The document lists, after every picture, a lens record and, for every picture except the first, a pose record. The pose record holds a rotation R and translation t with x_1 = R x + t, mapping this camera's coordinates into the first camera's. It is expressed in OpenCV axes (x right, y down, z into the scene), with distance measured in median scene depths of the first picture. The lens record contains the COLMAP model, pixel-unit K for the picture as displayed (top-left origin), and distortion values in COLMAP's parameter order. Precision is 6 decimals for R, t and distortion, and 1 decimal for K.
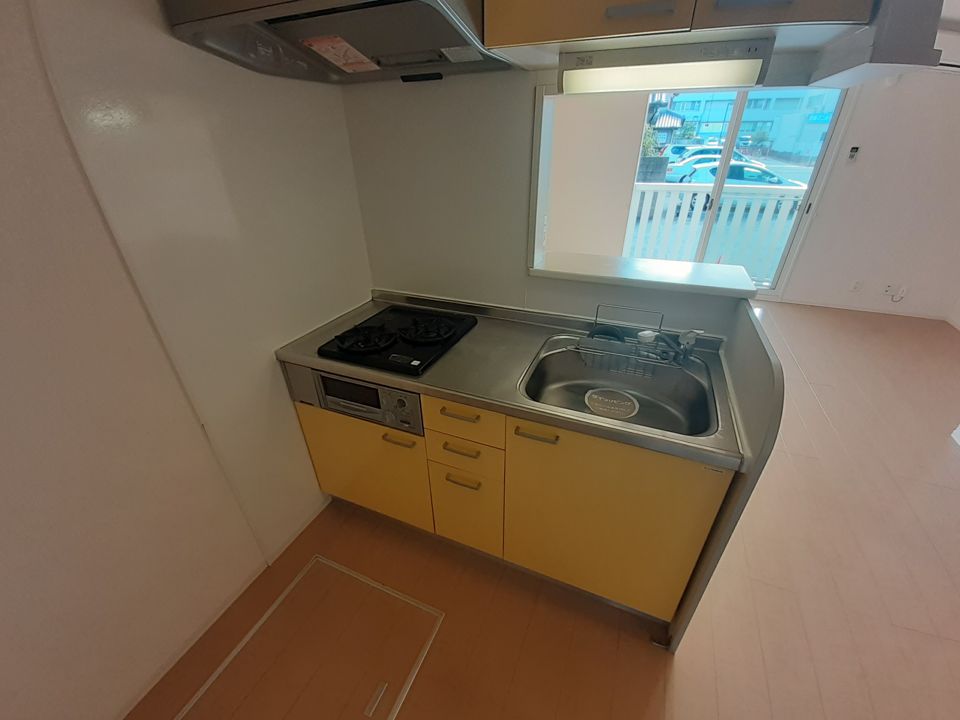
lens RADIAL K [[387.8, 0, 487.3], [0, 387.8, 368.0], [0, 0, 1]] dist [0.003260, -0.005980]
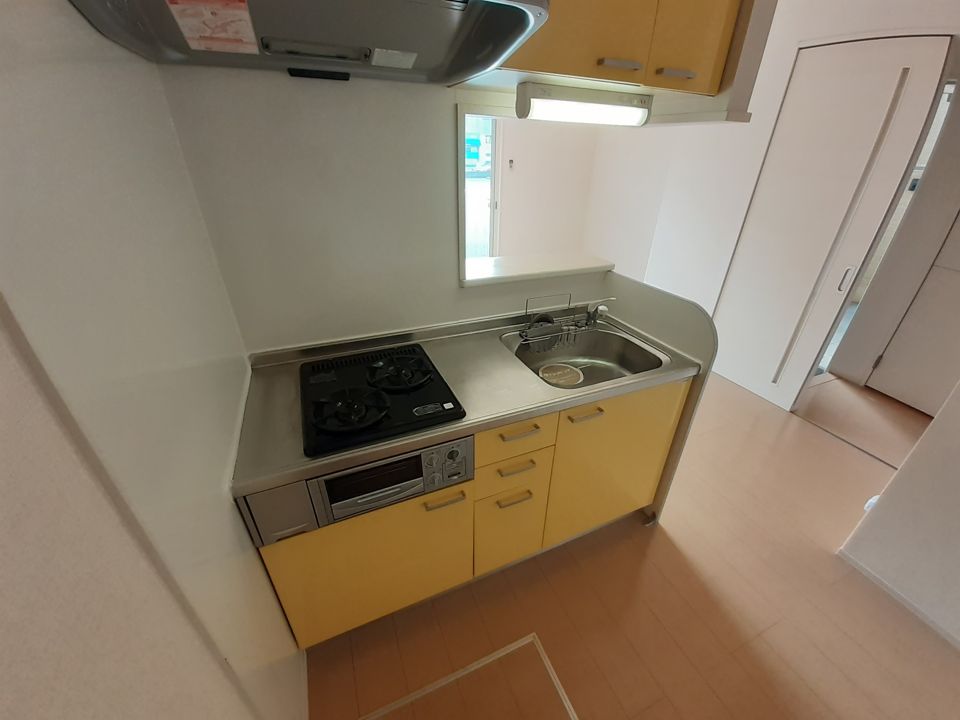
lens RADIAL K [[381.0, 0, 486.3], [0, 381.0, 362.0], [0, 0, 1]] dist [0.022073, -0.019695]
pose [[0.683227, -0.329792, 0.651489, -0.628537], [0.342505, 0.932701, 0.112955, -0.166420], [-0.644897, 0.145965, 0.750202, 0.269858]]
